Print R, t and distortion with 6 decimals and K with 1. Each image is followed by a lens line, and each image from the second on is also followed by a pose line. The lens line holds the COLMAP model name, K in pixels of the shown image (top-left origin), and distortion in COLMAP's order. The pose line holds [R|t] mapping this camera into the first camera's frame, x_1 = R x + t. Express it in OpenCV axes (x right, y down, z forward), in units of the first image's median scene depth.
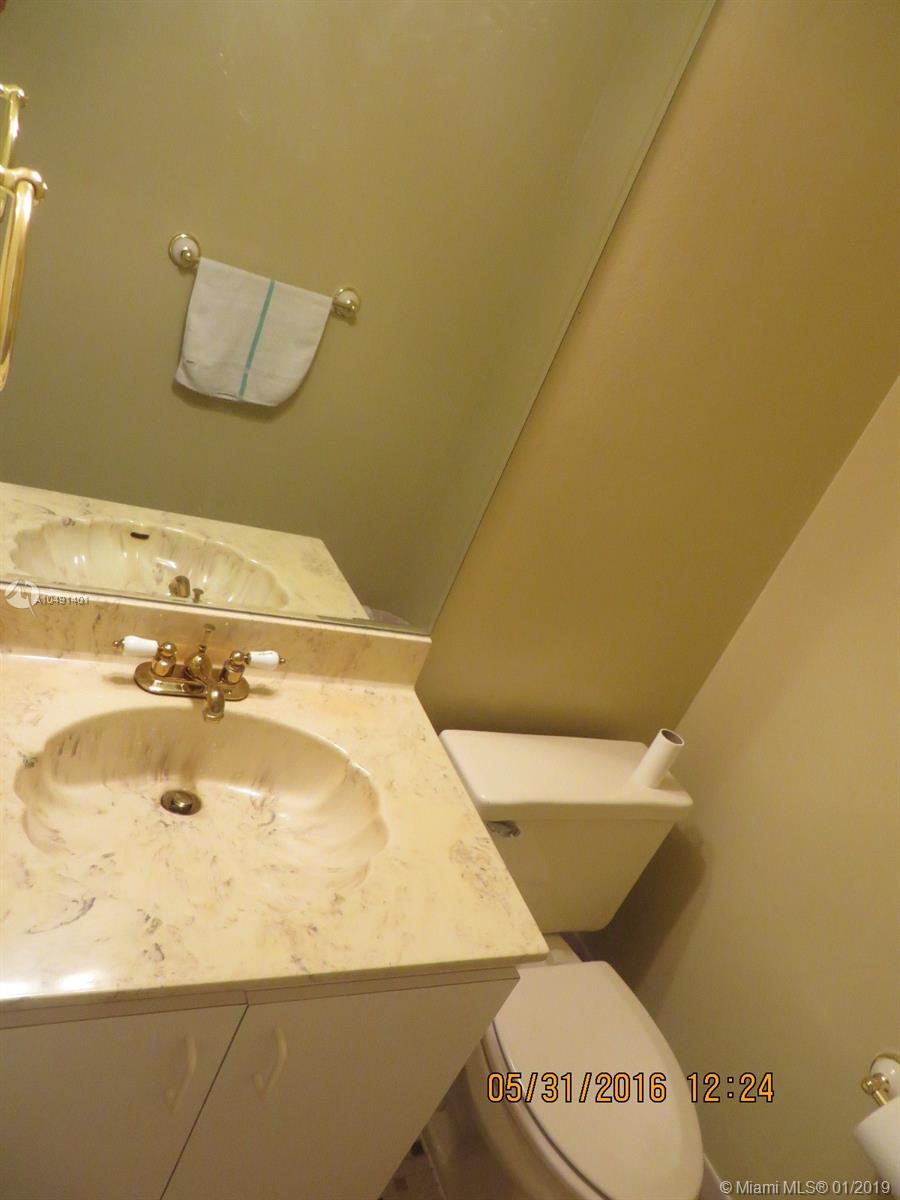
lens RADIAL K [[892.7, 0, 448.3], [0, 892.7, 564.2], [0, 0, 1]] dist [-0.005288, -0.001390]
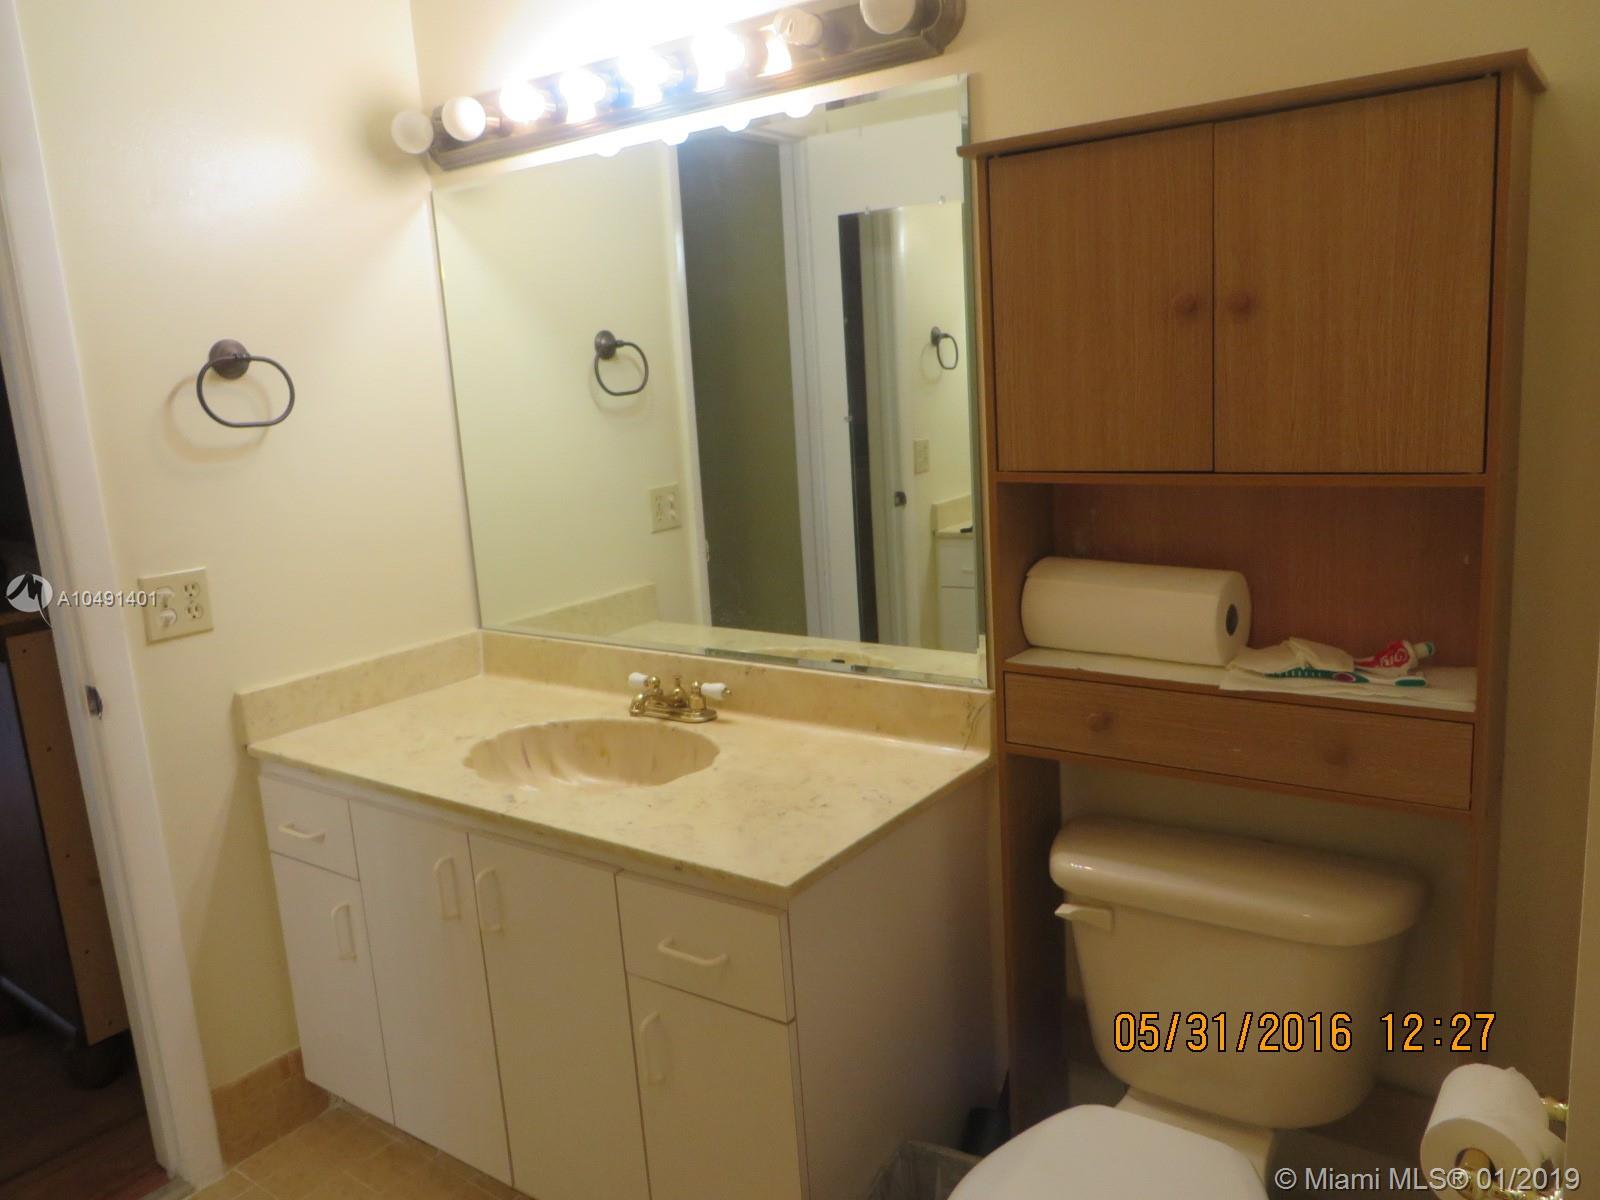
lens RADIAL K [[1190.3, 0, 800.0], [0, 1190.3, 600.0], [0, 0, 1]] dist [-0.005288, -0.001390]
pose [[0.572478, -0.181310, -0.799622, 1.201611], [-0.091614, 0.954992, -0.282129, 0.448154], [0.814786, 0.234769, 0.530101, 0.234120]]
